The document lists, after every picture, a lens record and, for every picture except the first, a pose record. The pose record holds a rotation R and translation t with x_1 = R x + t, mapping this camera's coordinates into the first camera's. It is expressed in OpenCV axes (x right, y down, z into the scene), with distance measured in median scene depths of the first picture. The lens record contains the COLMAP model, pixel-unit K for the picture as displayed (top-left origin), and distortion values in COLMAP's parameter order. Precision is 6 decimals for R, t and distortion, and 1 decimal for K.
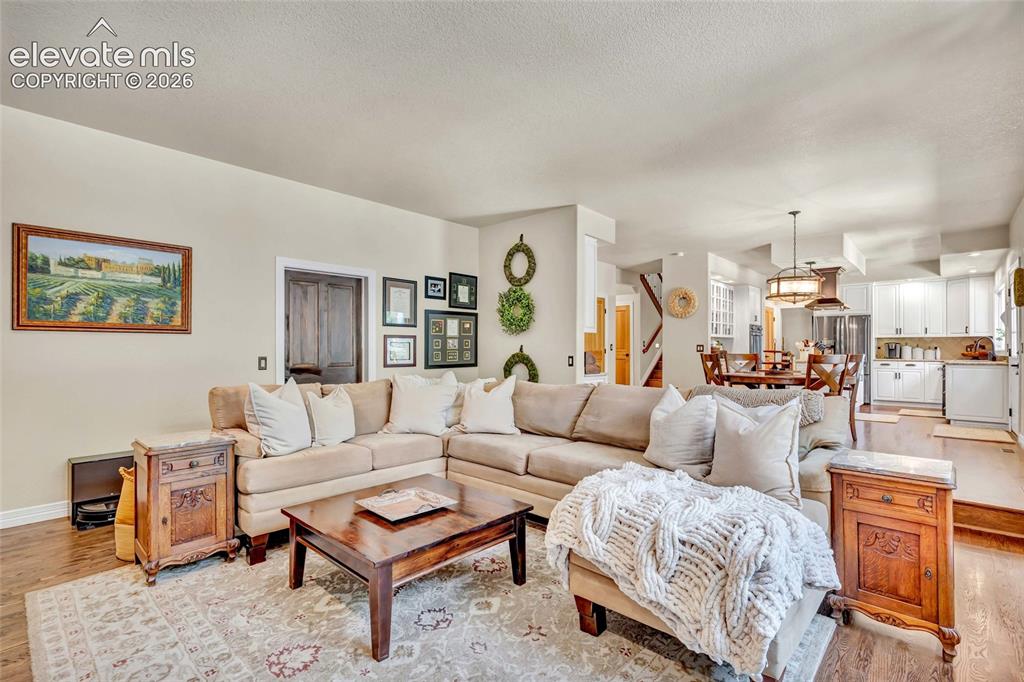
lens RADIAL K [[465.9, 0, 517.2], [0, 465.9, 345.6], [0, 0, 1]] dist [0.002745, -0.001602]
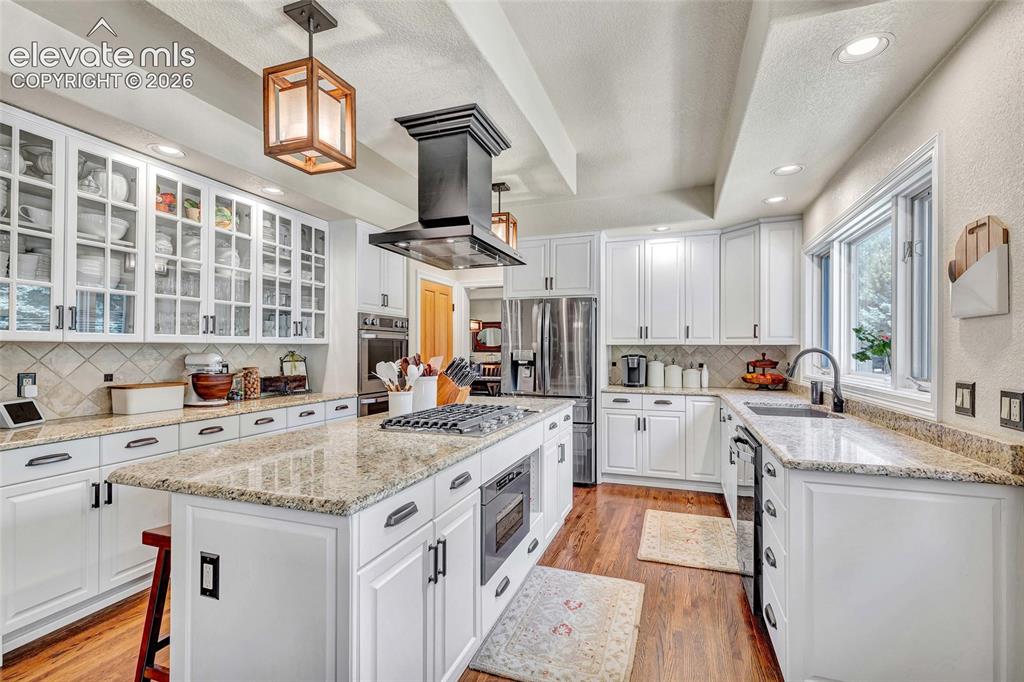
lens RADIAL K [[465.9, 0, 514.6], [0, 465.9, 343.8], [0, 0, 1]] dist [0.002745, -0.001602]
pose [[0.918765, 0.001591, 0.394802, 0.518568], [-0.000719, 0.999997, -0.002356, -0.018544], [-0.394804, 0.001881, 0.918763, 0.625901]]
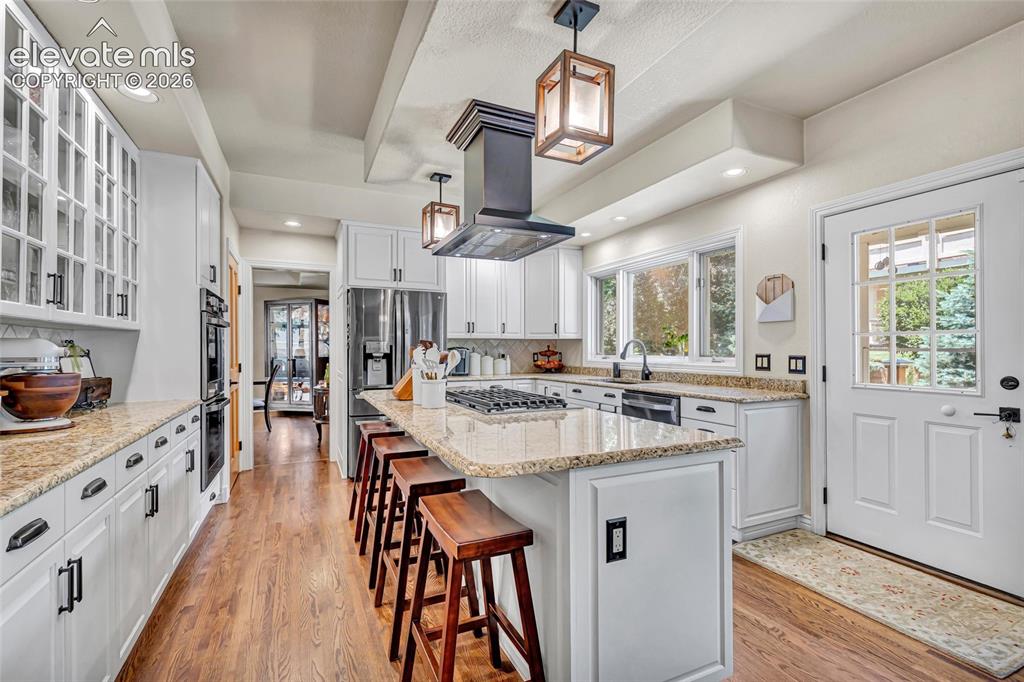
lens RADIAL K [[465.9, 0, 516.9], [0, 465.9, 344.0], [0, 0, 1]] dist [0.002745, -0.001602]
pose [[0.374746, 0.004306, 0.927117, 0.328970], [-0.003537, 0.999989, -0.003214, -0.009599], [-0.927121, -0.002074, 0.374757, 0.775377]]
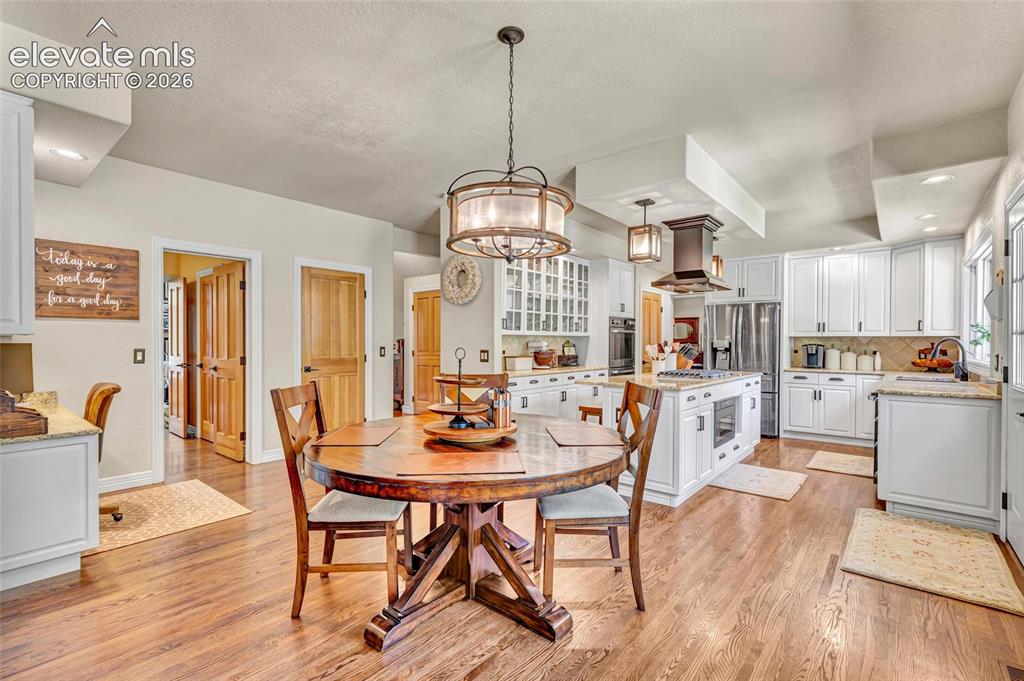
lens RADIAL K [[465.9, 0, 509.6], [0, 465.9, 343.8], [0, 0, 1]] dist [0.002745, -0.001602]
pose [[0.999057, 0.000496, 0.043418, 0.366246], [-0.001015, 0.999928, 0.011935, -0.015465], [-0.043409, -0.011968, 0.998986, 0.377396]]
